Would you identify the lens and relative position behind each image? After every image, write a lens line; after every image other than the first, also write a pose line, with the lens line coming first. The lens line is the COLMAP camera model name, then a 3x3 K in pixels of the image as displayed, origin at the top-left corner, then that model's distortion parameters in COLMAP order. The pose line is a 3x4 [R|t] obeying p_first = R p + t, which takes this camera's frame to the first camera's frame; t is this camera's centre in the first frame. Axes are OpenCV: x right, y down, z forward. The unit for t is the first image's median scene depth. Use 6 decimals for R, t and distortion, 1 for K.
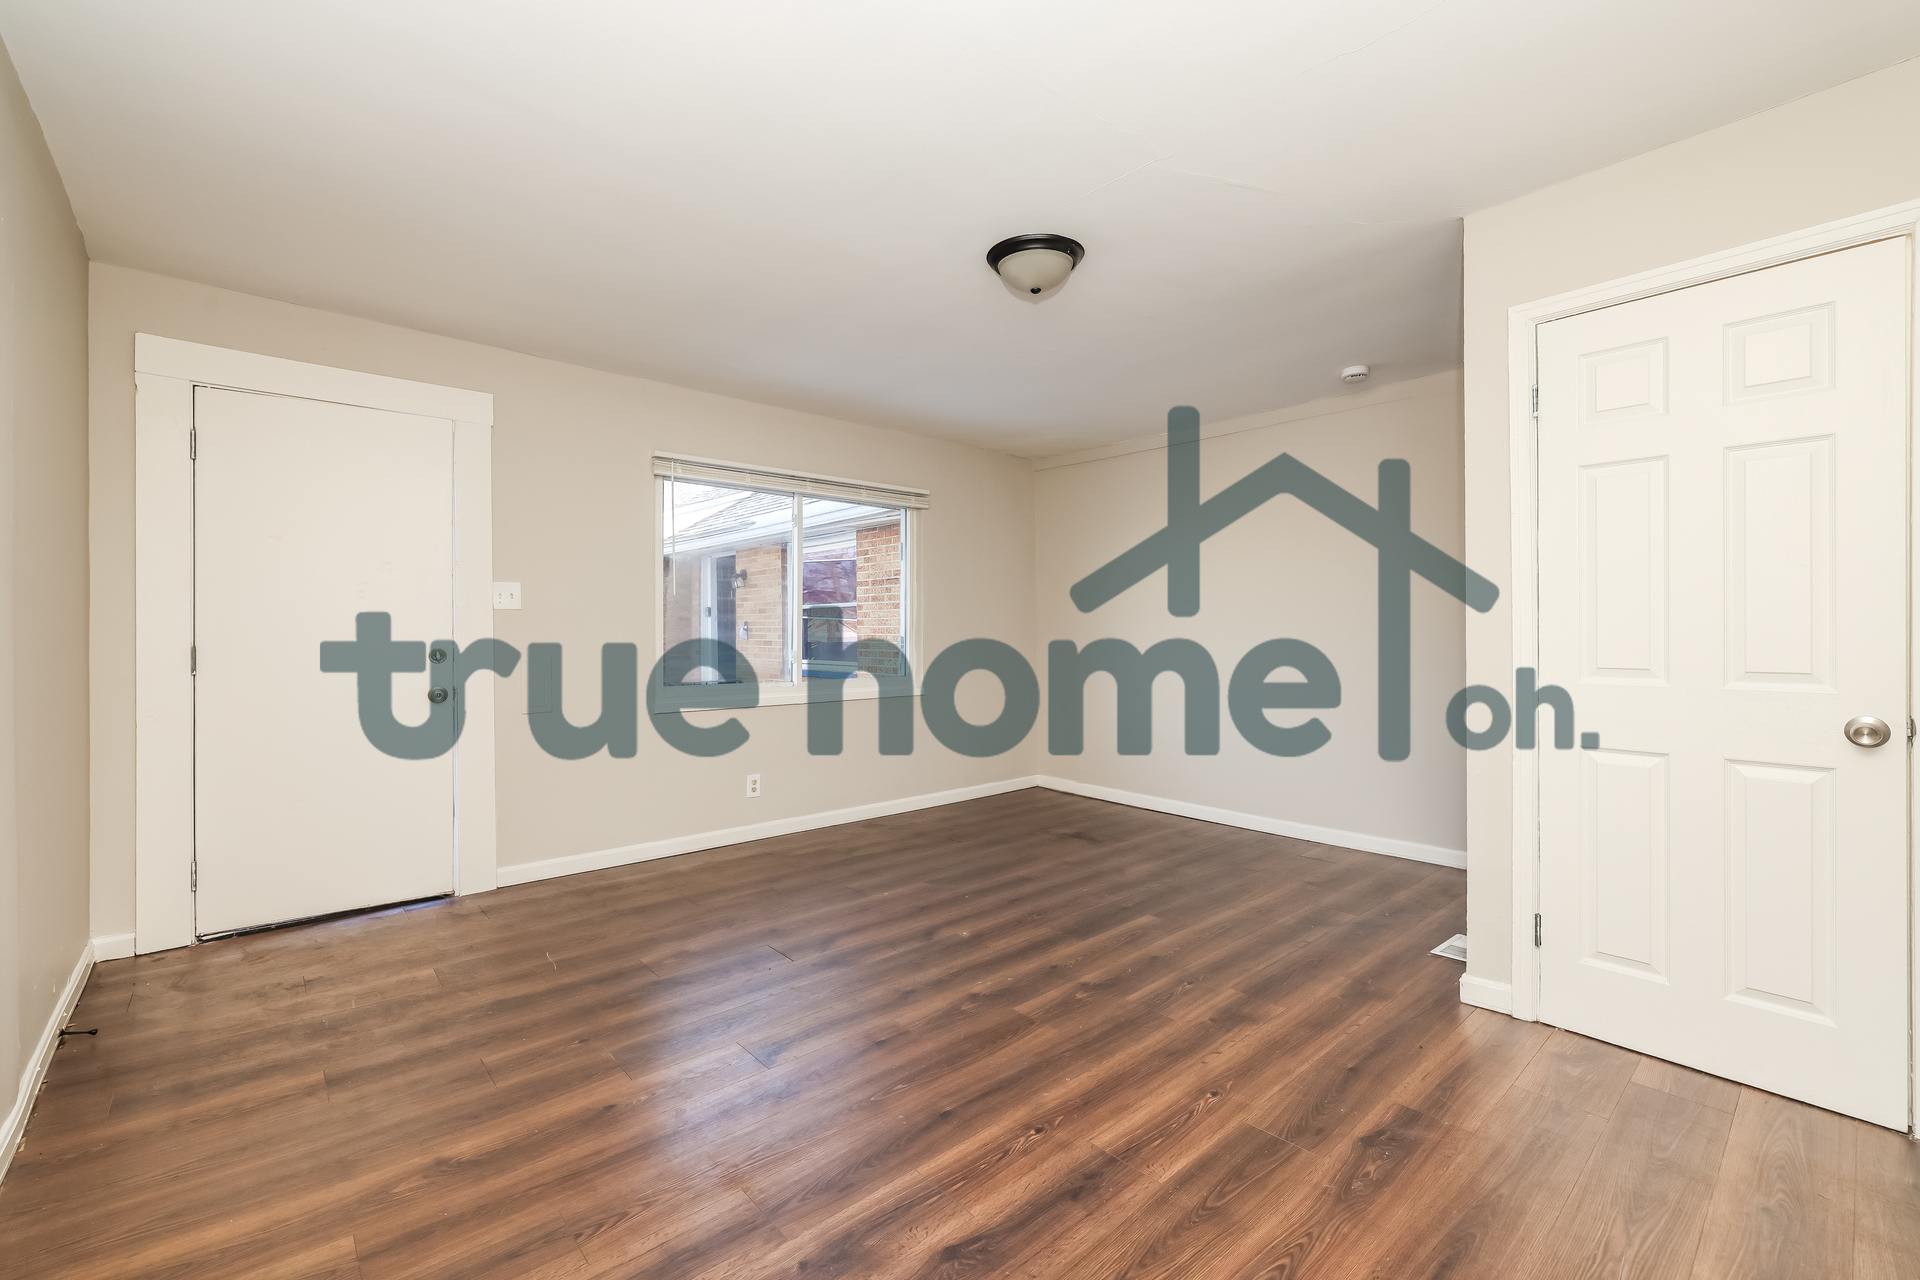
lens RADIAL K [[812.3, 0, 961.2], [0, 812.3, 628.7], [0, 0, 1]] dist [-0.002045, 0.000013]
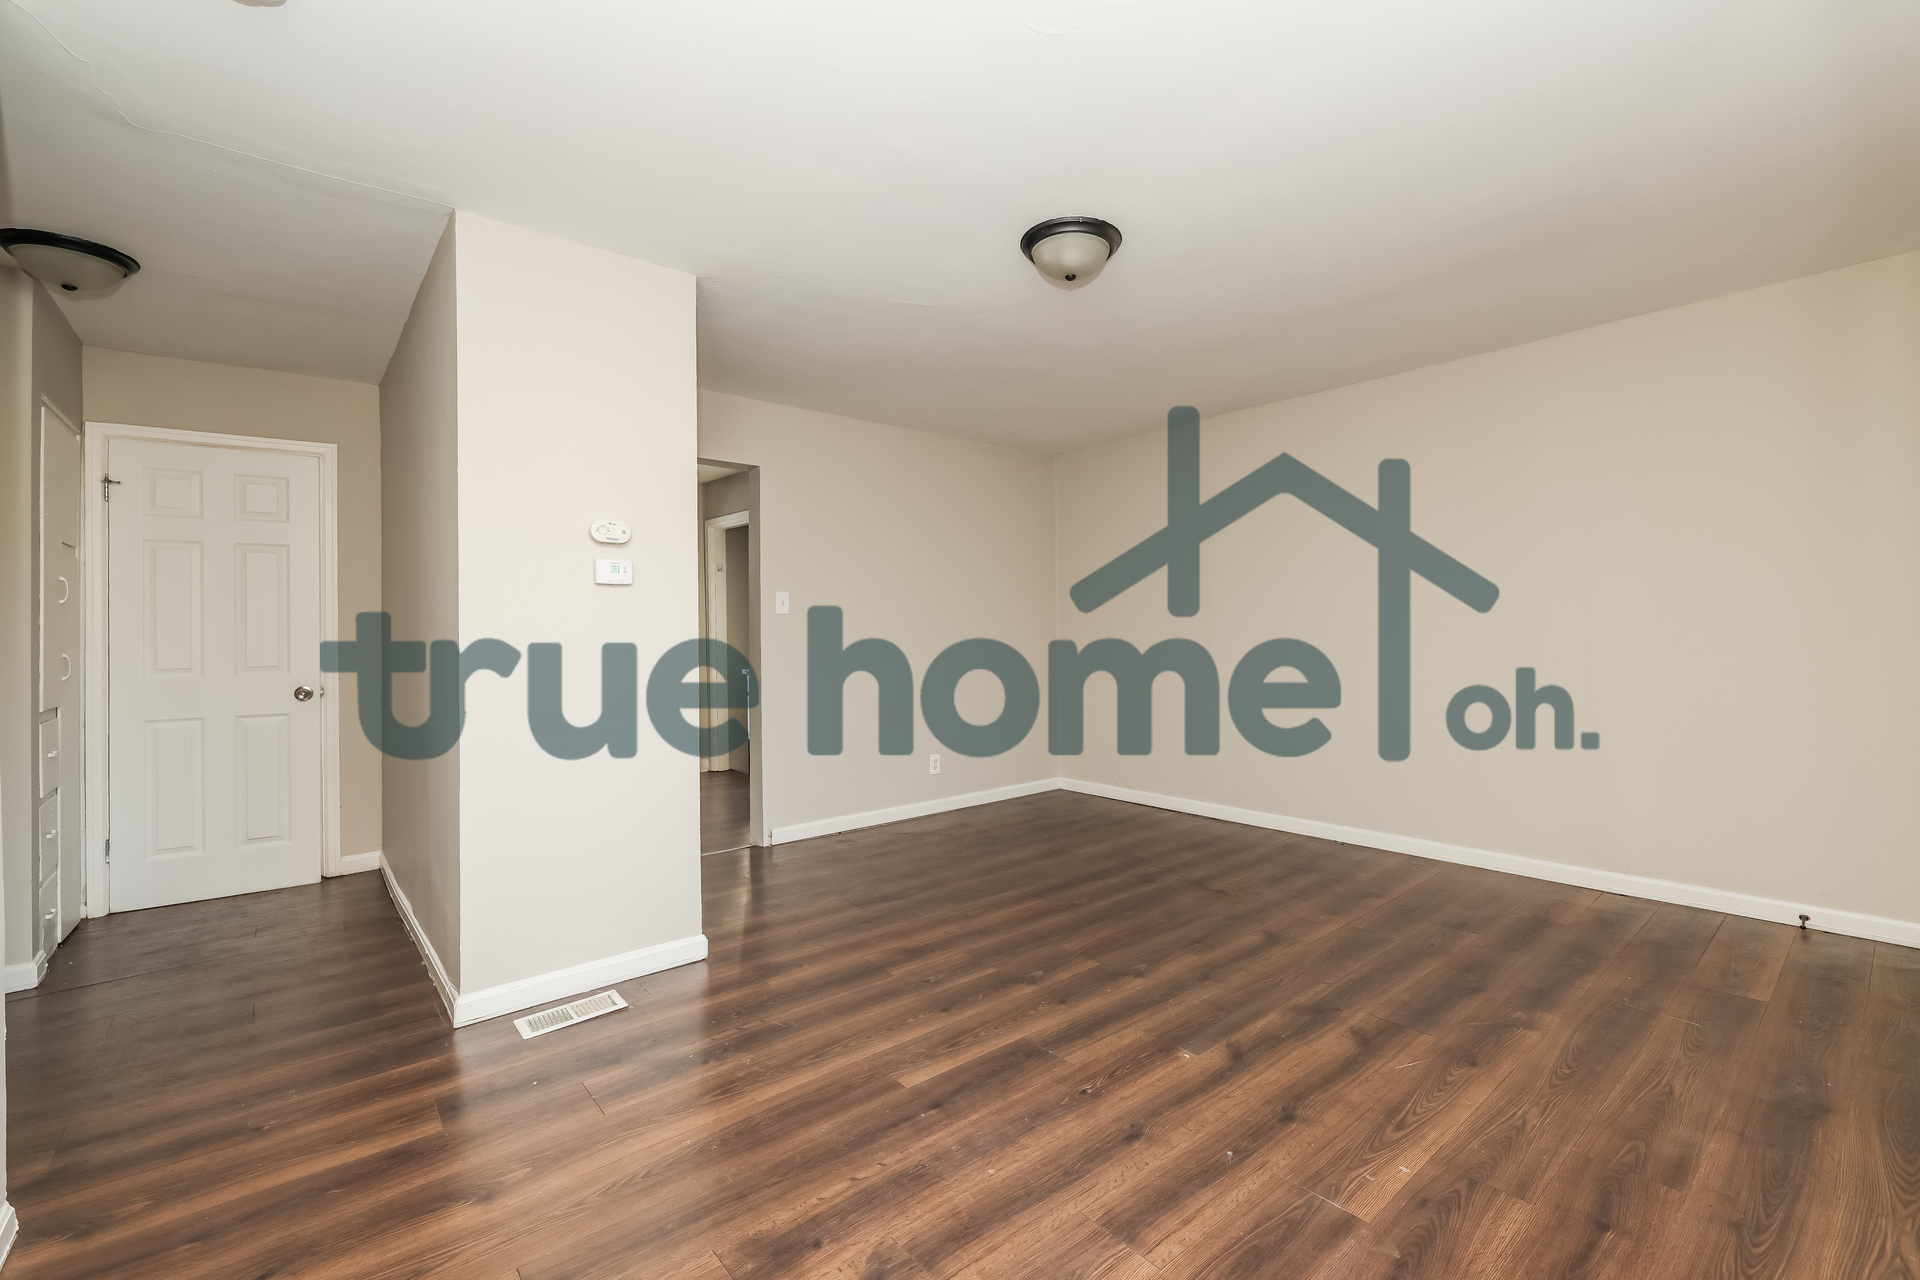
lens RADIAL K [[812.3, 0, 961.2], [0, 812.3, 628.7], [0, 0, 1]] dist [-0.002045, 0.000013]
pose [[-0.999617, 0.015472, 0.022964, 0.205055], [0.015314, 0.999858, -0.007047, 0.005527], [-0.023069, -0.006693, -0.999711, 1.960424]]
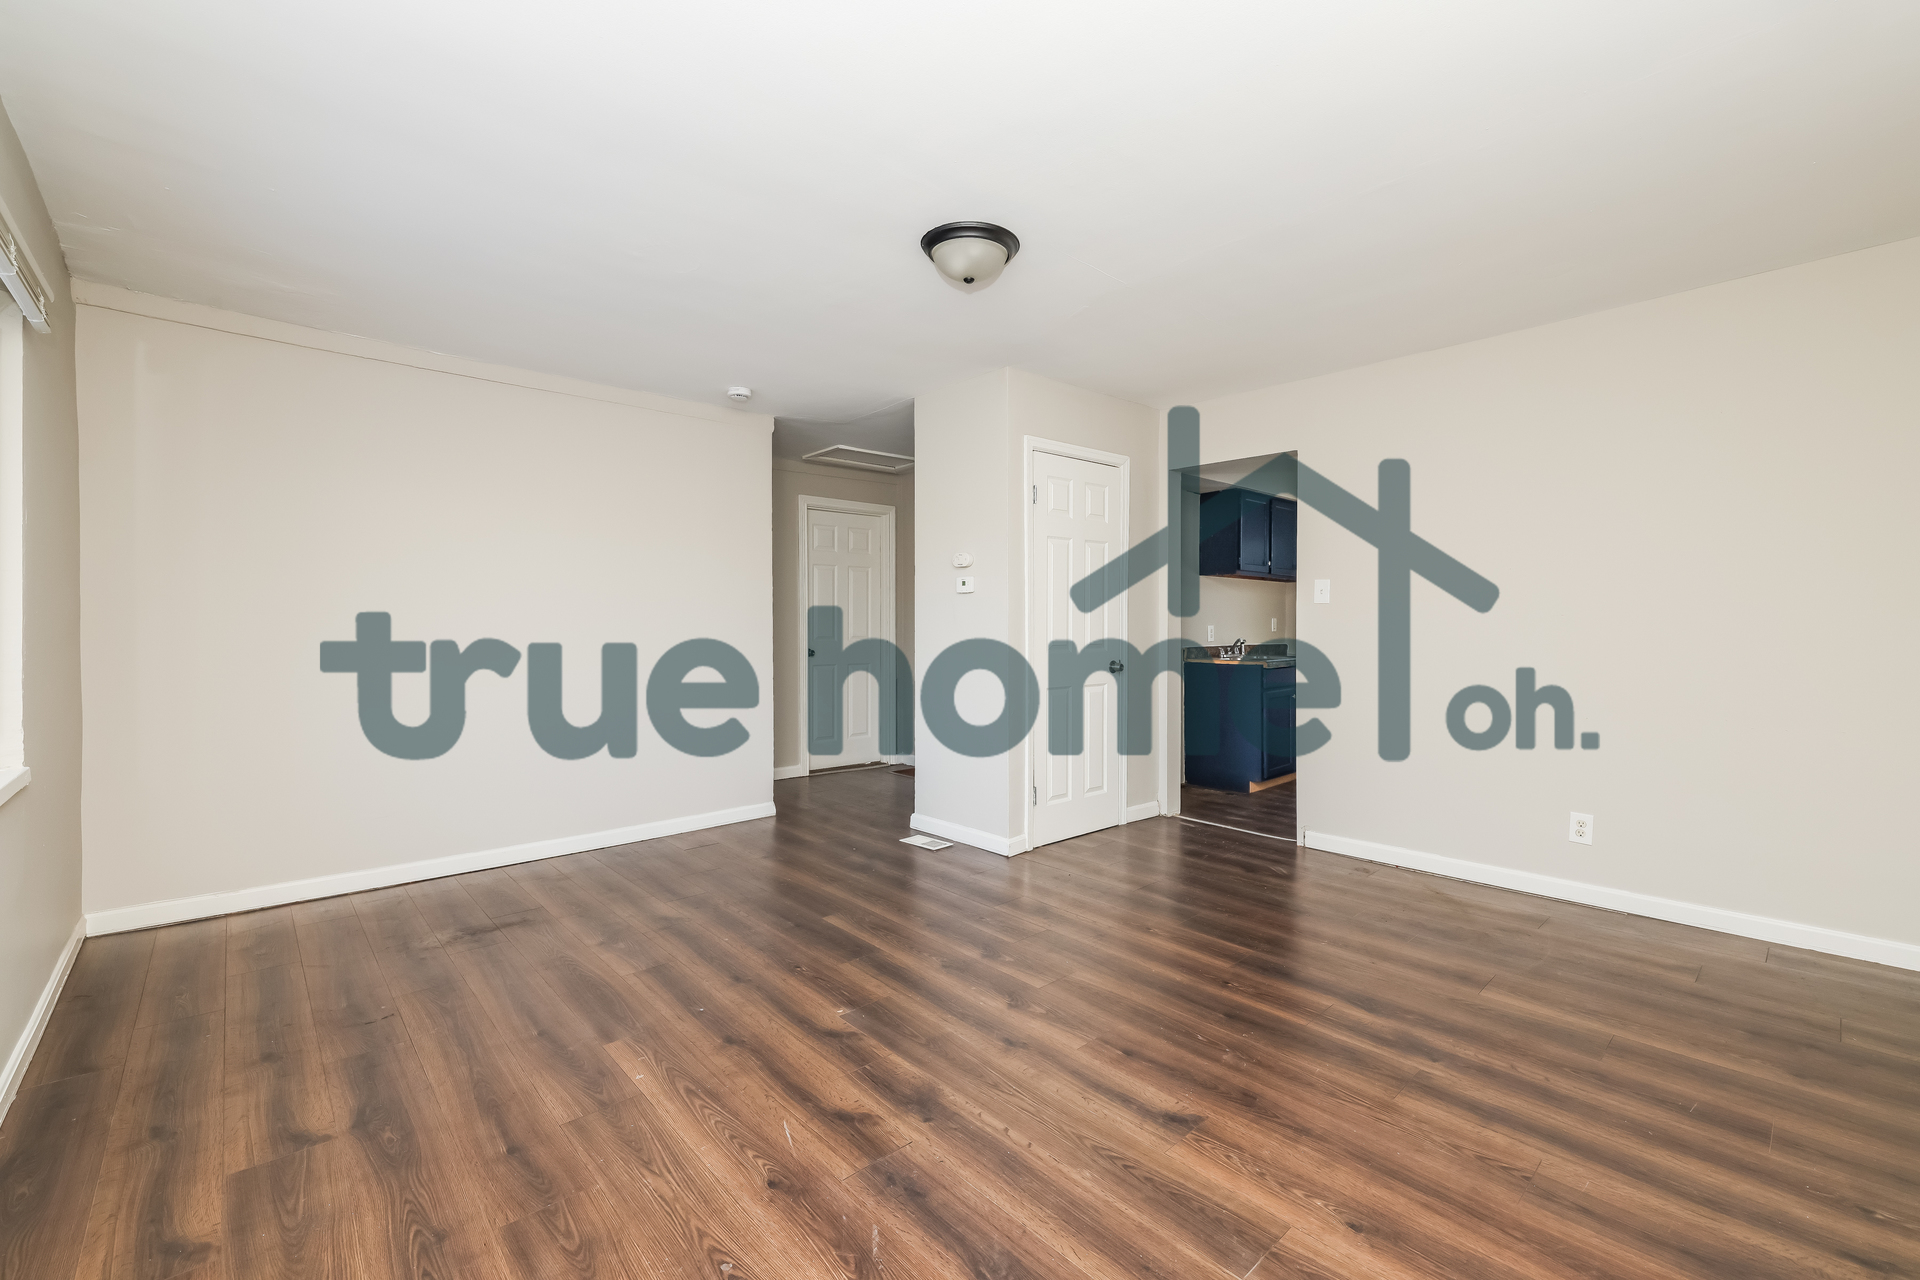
lens RADIAL K [[803.2, 0, 964.9], [0, 803.2, 628.9], [0, 0, 1]] dist [-0.000096, 0.000126]
pose [[-0.020043, -0.003559, 0.999793, -0.884563], [-0.002347, 0.999991, 0.003513, 0.002700], [-0.999796, -0.002276, -0.020051, 1.023752]]
